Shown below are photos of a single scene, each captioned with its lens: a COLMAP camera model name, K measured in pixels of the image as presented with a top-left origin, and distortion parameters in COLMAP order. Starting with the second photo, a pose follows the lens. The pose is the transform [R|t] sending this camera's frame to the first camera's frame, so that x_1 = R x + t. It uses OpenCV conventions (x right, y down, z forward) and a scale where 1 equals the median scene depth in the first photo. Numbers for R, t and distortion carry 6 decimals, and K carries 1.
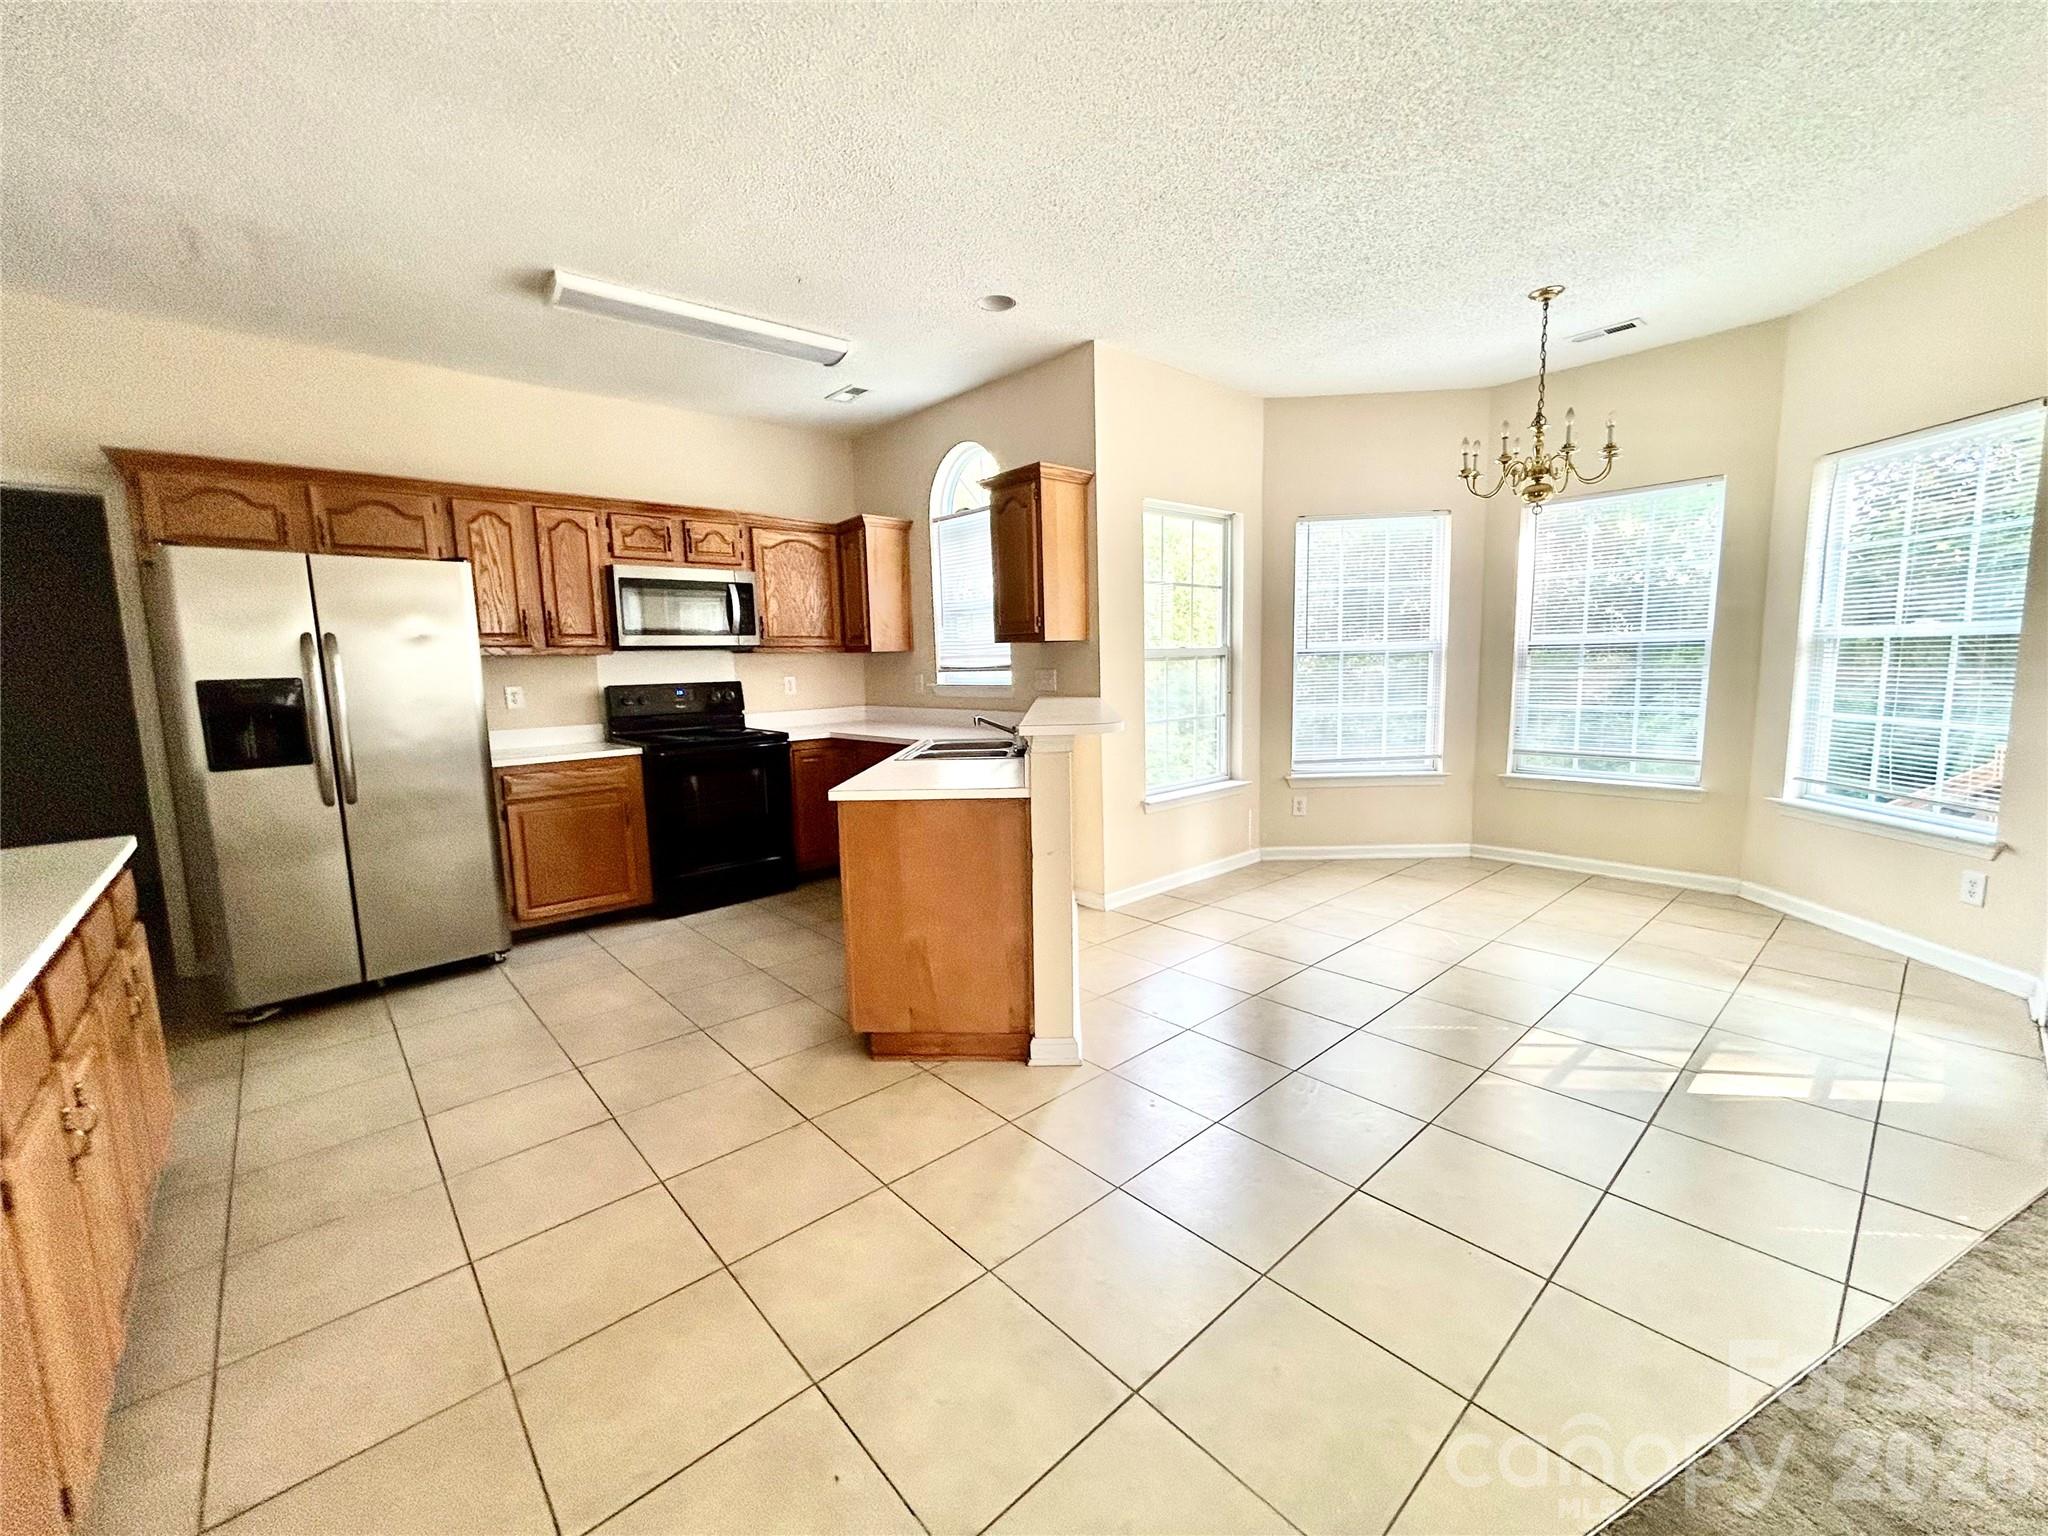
lens RADIAL K [[831.6, 0, 1028.8], [0, 831.6, 766.8], [0, 0, 1]] dist [-0.003930, 0.002053]
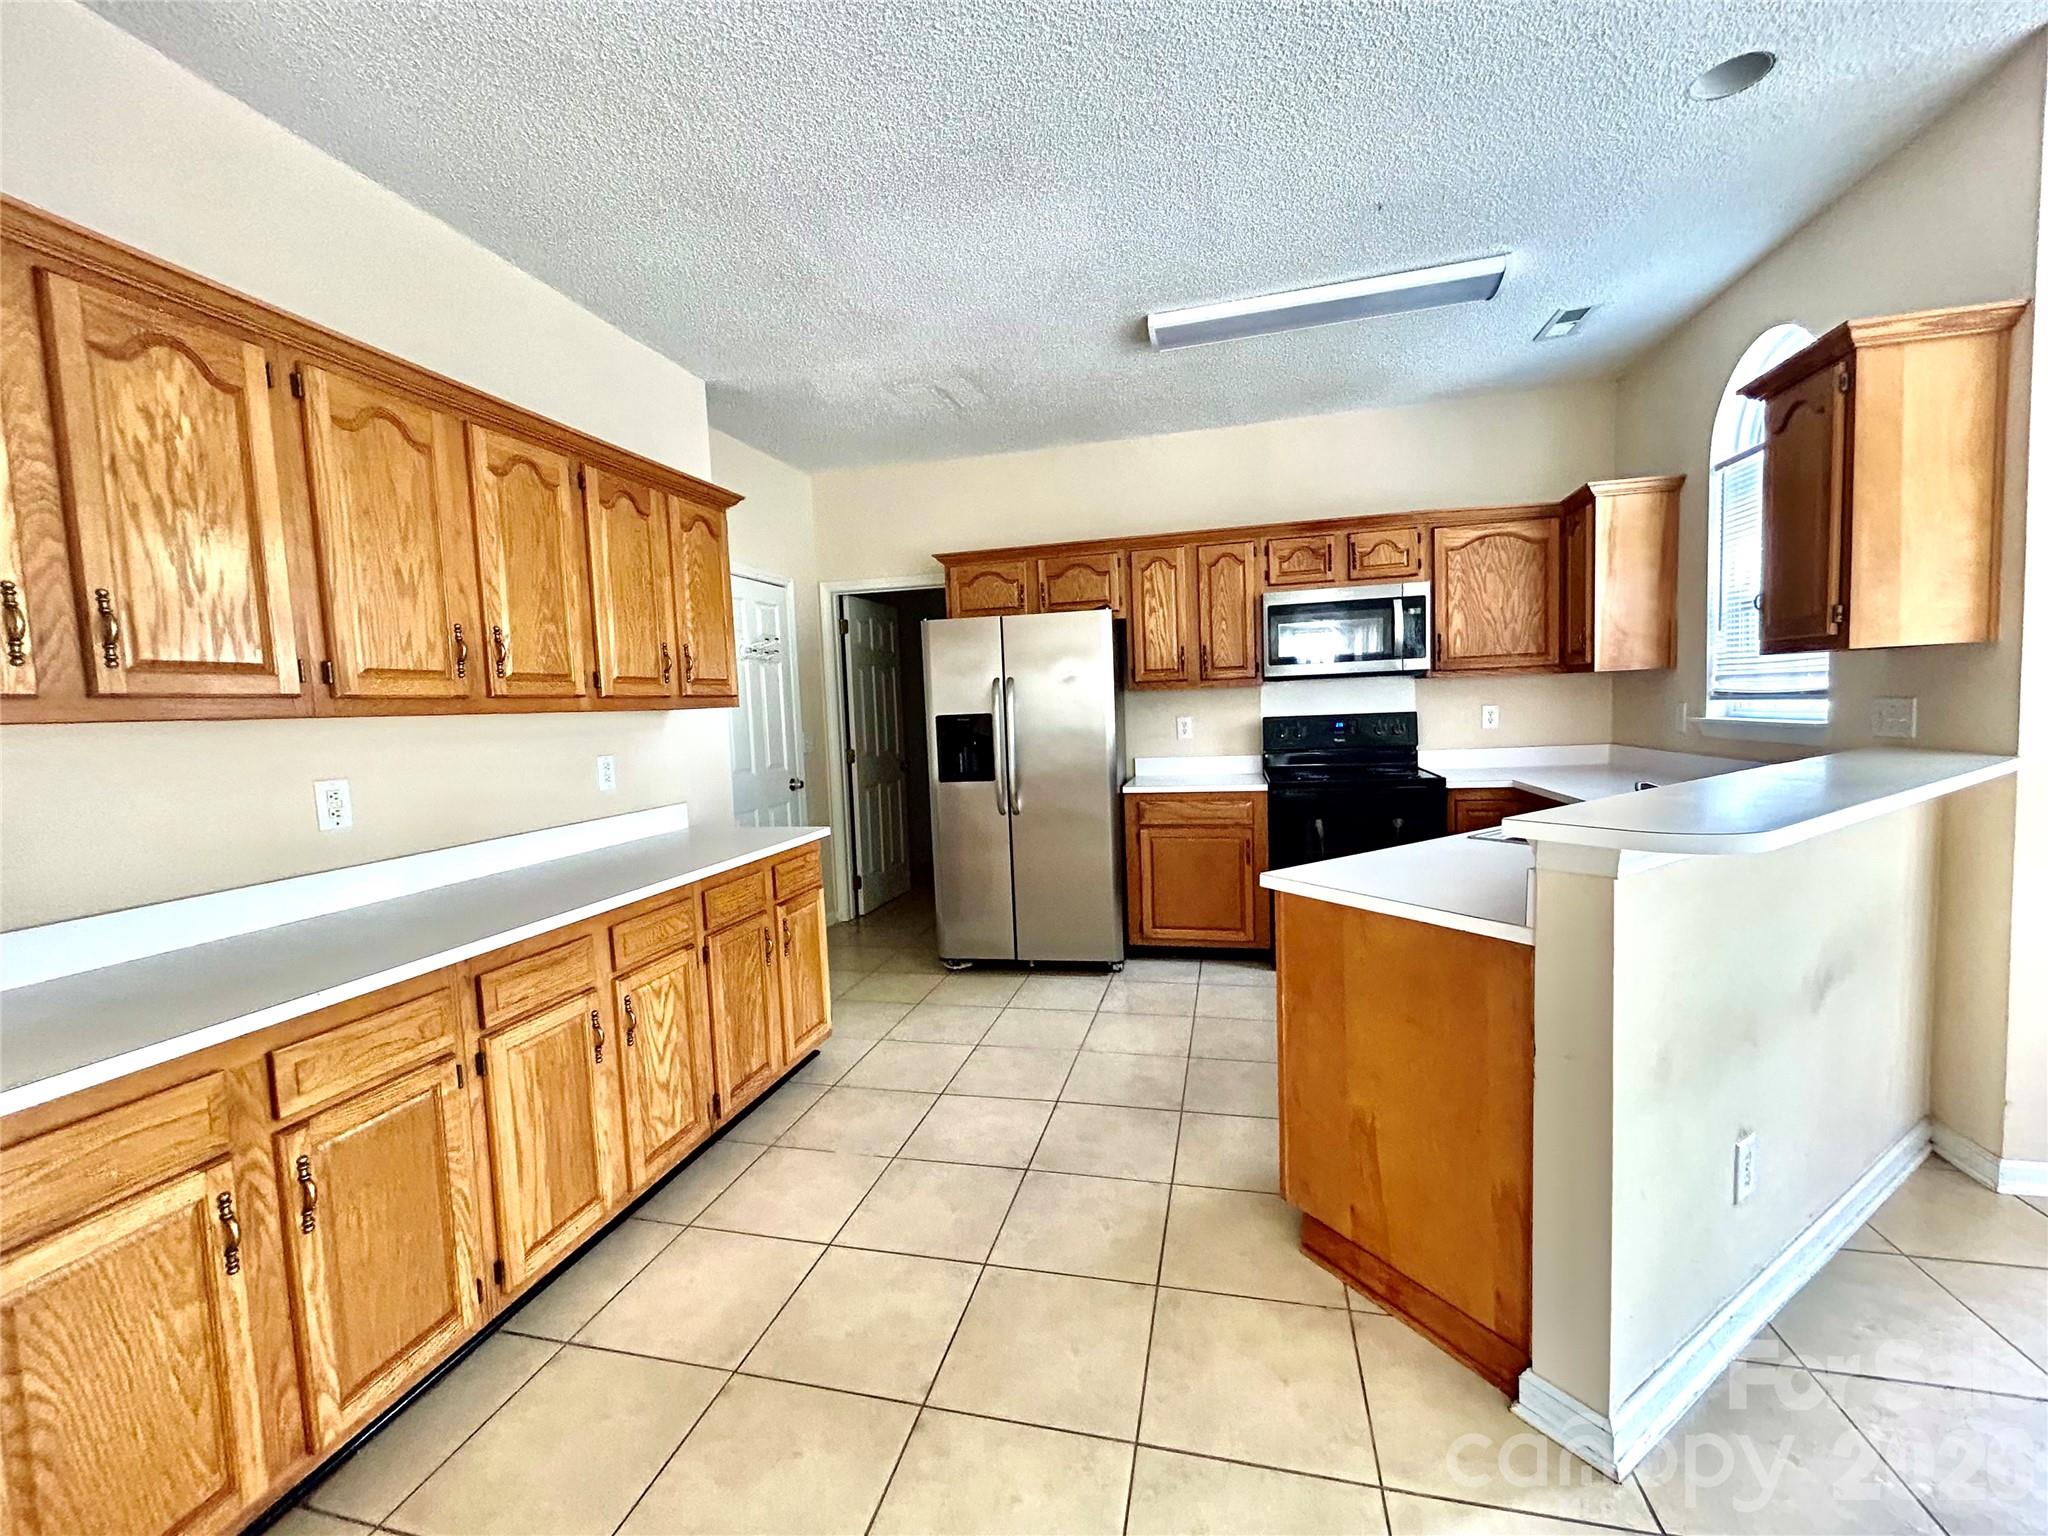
lens RADIAL K [[831.6, 0, 1028.1], [0, 831.6, 769.3], [0, 0, 1]] dist [-0.003930, 0.002053]
pose [[0.561842, 0.065773, -0.824625, 0.156568], [-0.077925, 0.996610, 0.026398, -0.042440], [0.823566, 0.049428, 0.565063, 0.233802]]
